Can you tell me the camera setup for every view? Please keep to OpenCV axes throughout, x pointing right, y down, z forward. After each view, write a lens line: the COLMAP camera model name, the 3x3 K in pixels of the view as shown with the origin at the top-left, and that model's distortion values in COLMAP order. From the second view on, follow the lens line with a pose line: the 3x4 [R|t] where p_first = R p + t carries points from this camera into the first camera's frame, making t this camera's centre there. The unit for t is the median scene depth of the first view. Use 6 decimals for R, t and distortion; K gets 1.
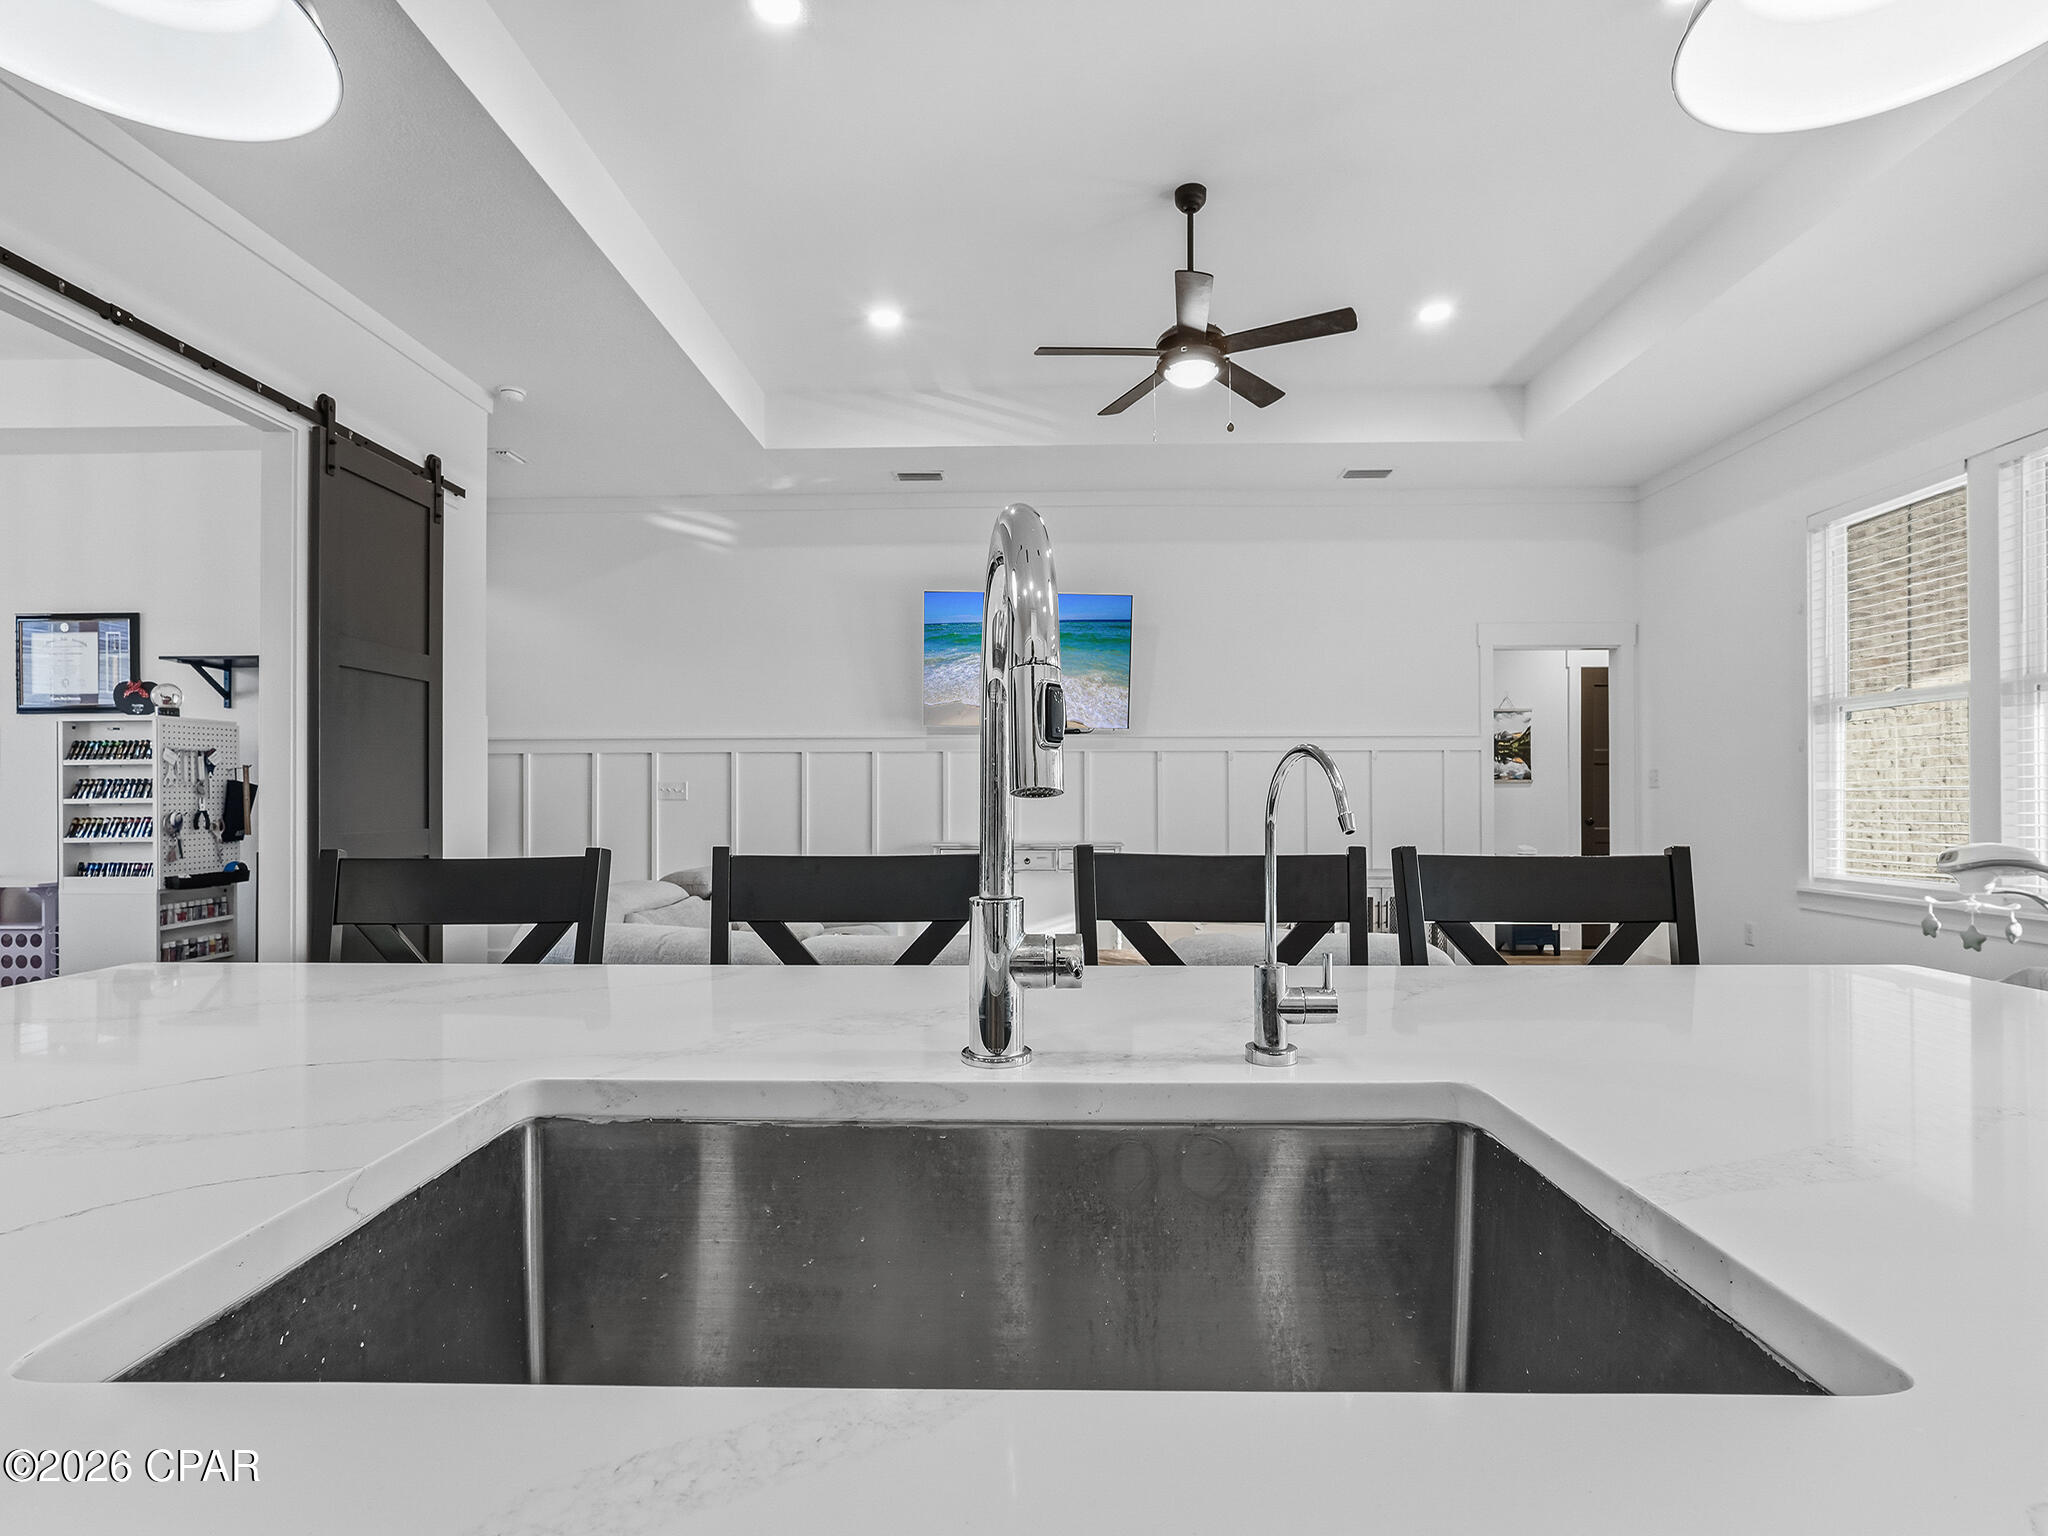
lens RADIAL K [[954.8, 0, 1024.2], [0, 954.8, 779.5], [0, 0, 1]] dist [-0.019096, 0.008527]
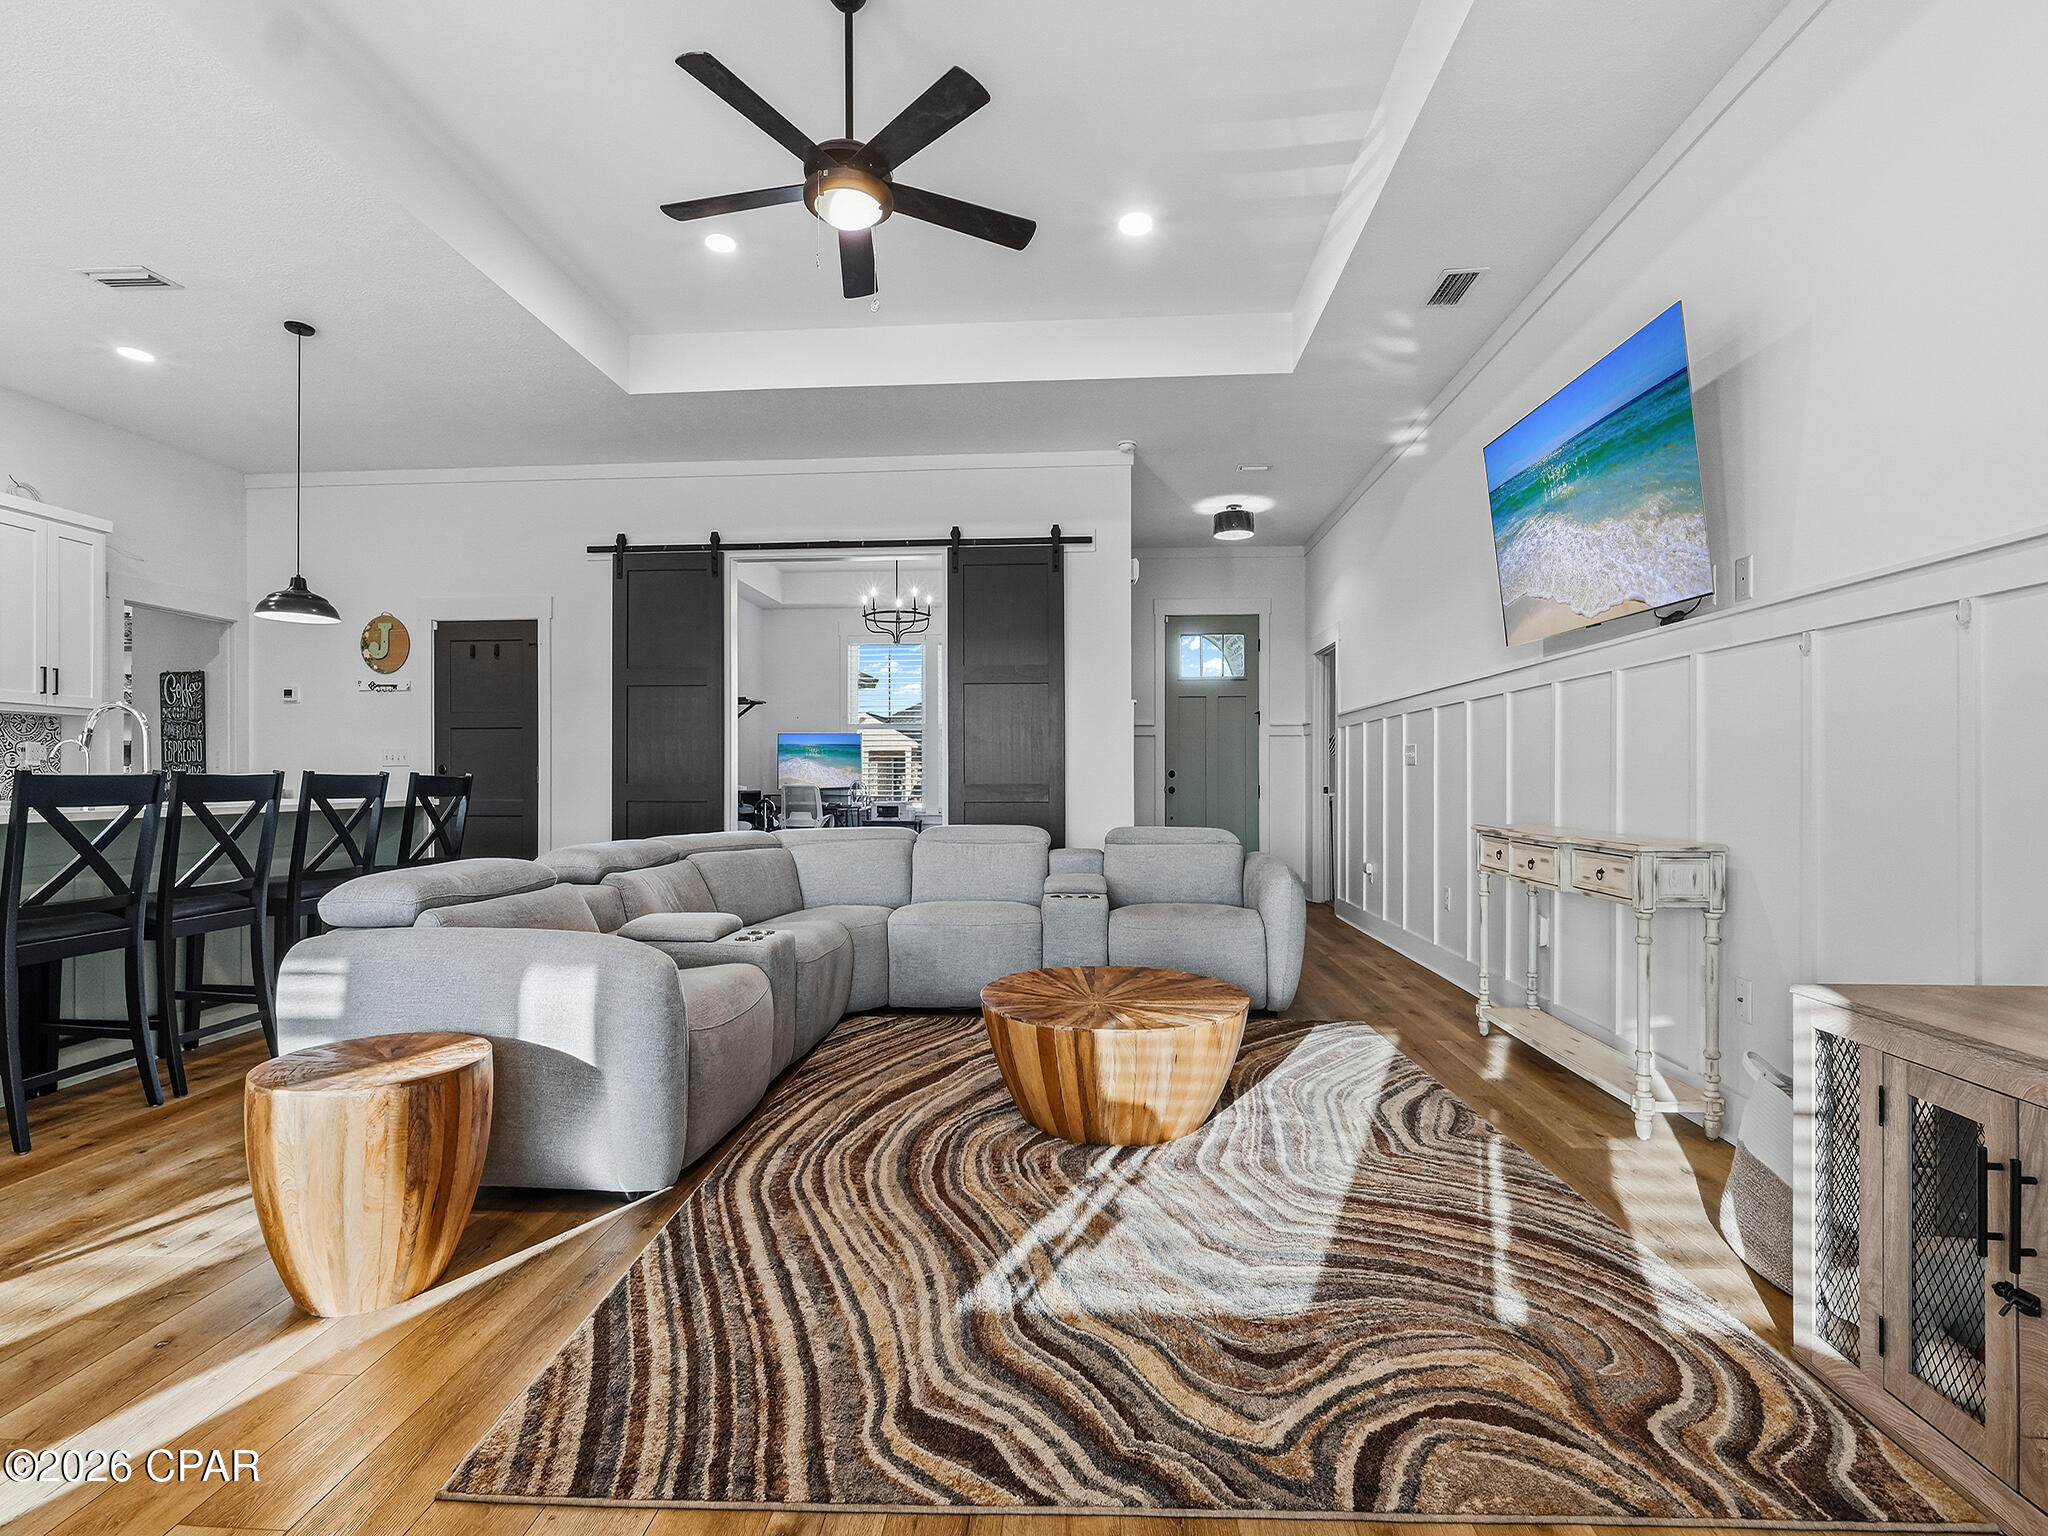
lens RADIAL K [[955.8, 0, 1027.4], [0, 955.8, 768.6], [0, 0, 1]] dist [-0.025856, 0.013796]
pose [[-0.035154, -0.008626, -0.999345, 0.818750], [0.013656, 0.999865, -0.009111, 0.037476], [0.999289, -0.013968, -0.035032, 1.012210]]
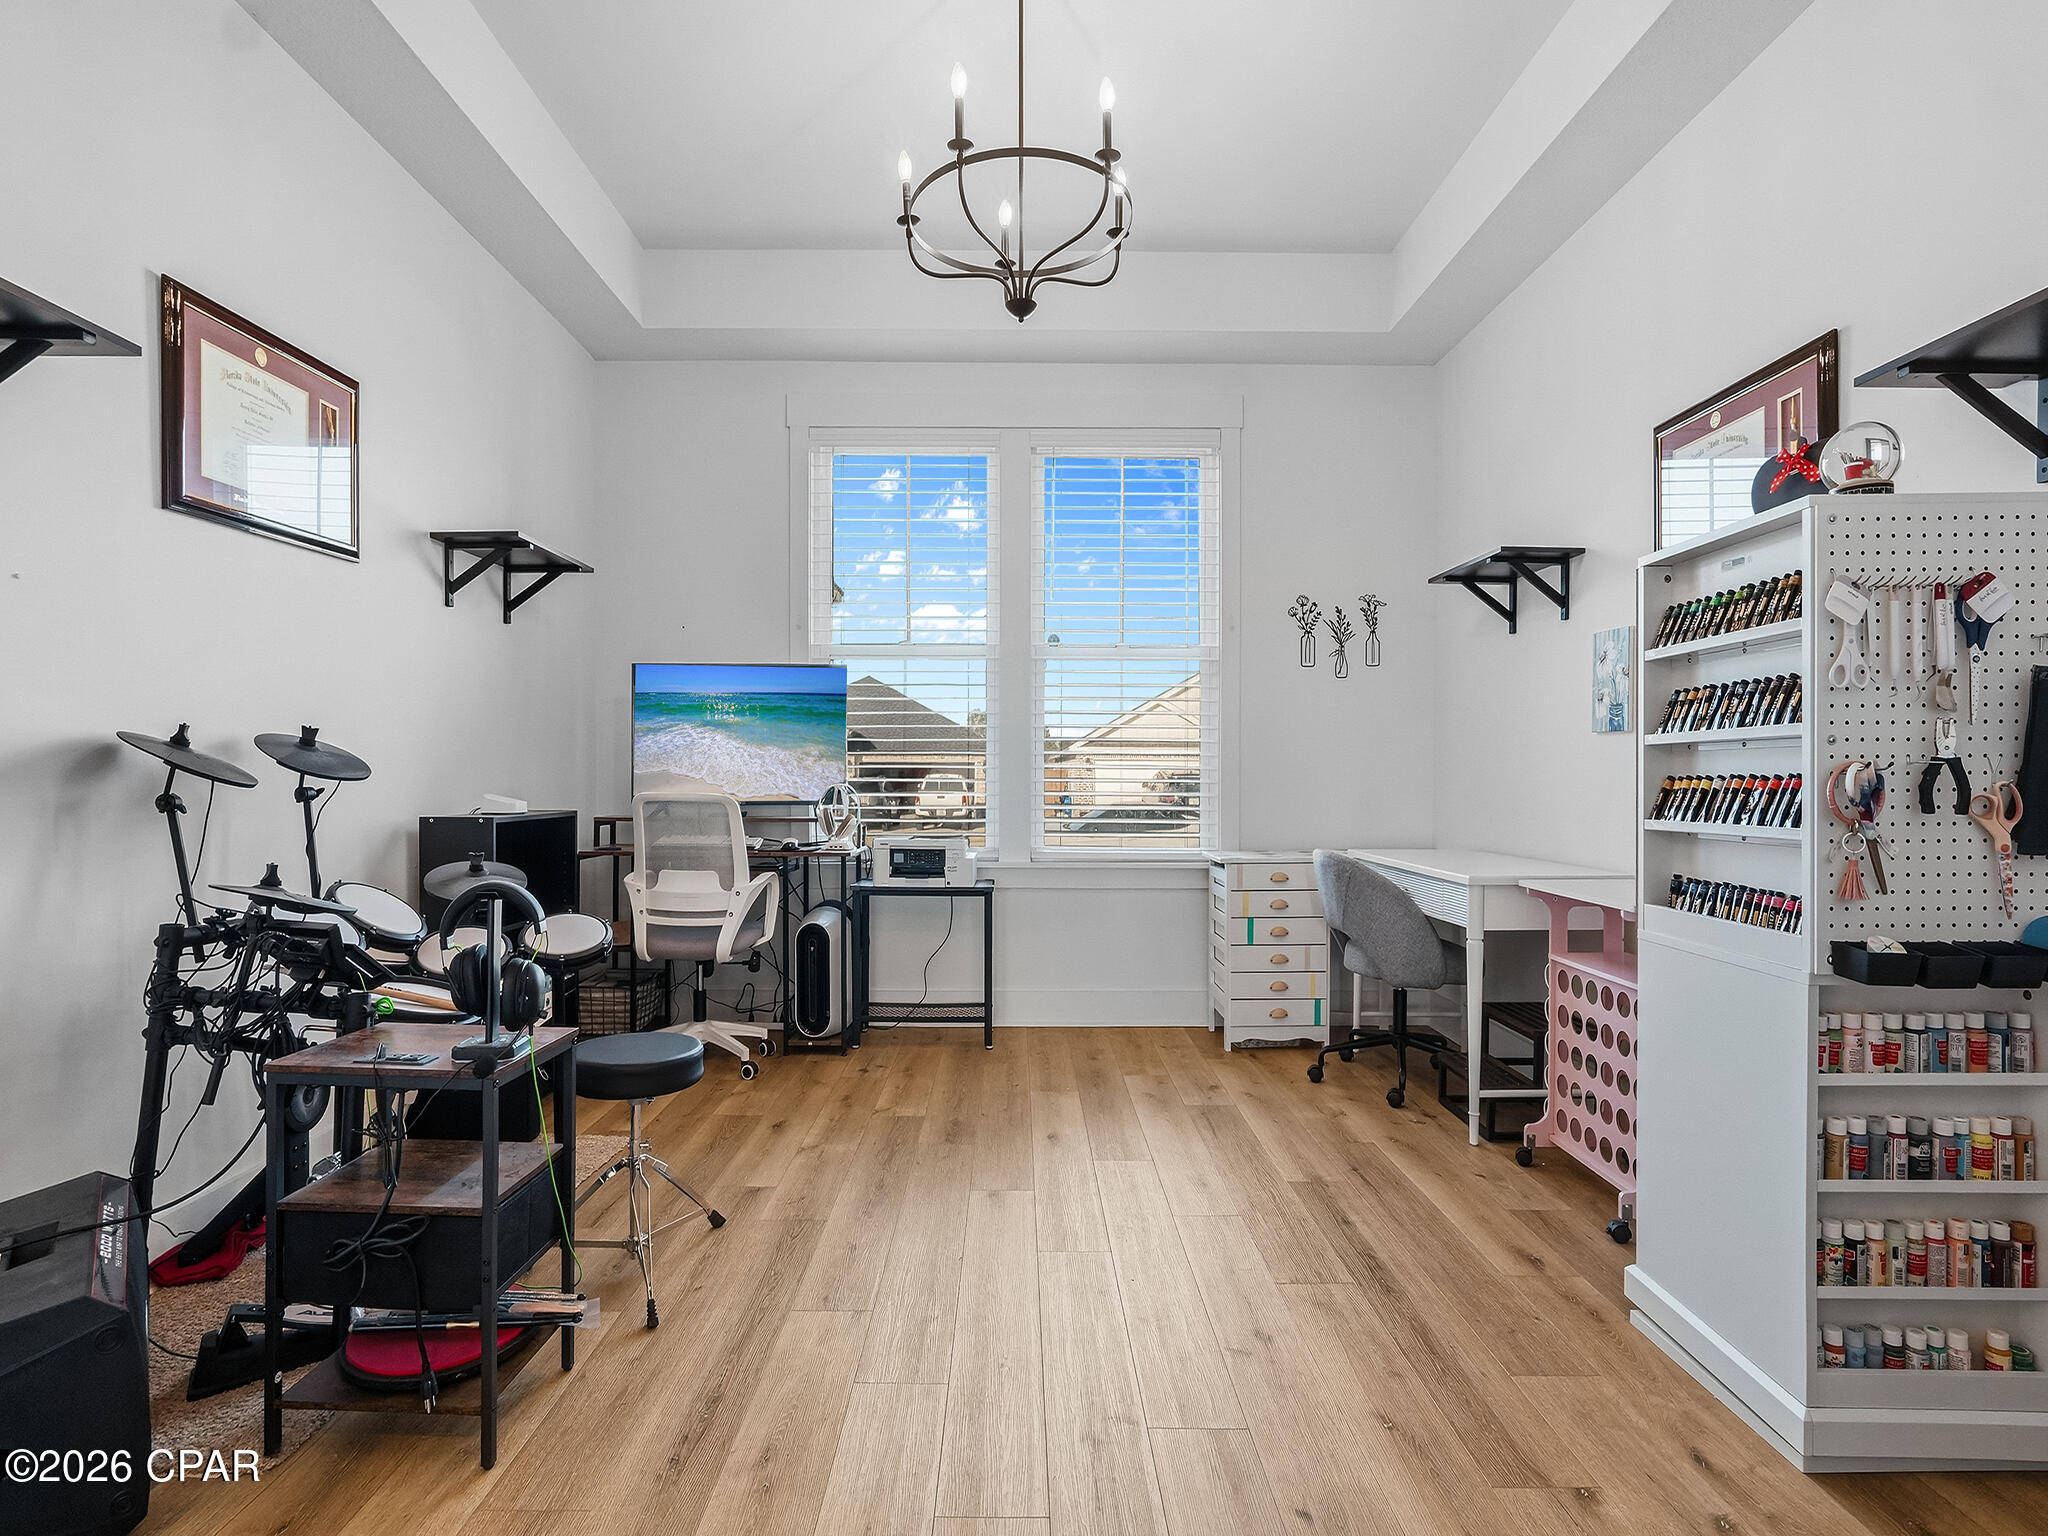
lens RADIAL K [[993.0, 0, 1010.0], [0, 993.0, 792.5], [0, 0, 1]] dist [-0.022689, 0.010150]
pose [[0.021572, 0.022800, -0.999507, -0.530386], [0.015277, 0.999616, 0.023133, 0.032188], [0.999651, -0.015768, 0.021216, 0.663897]]
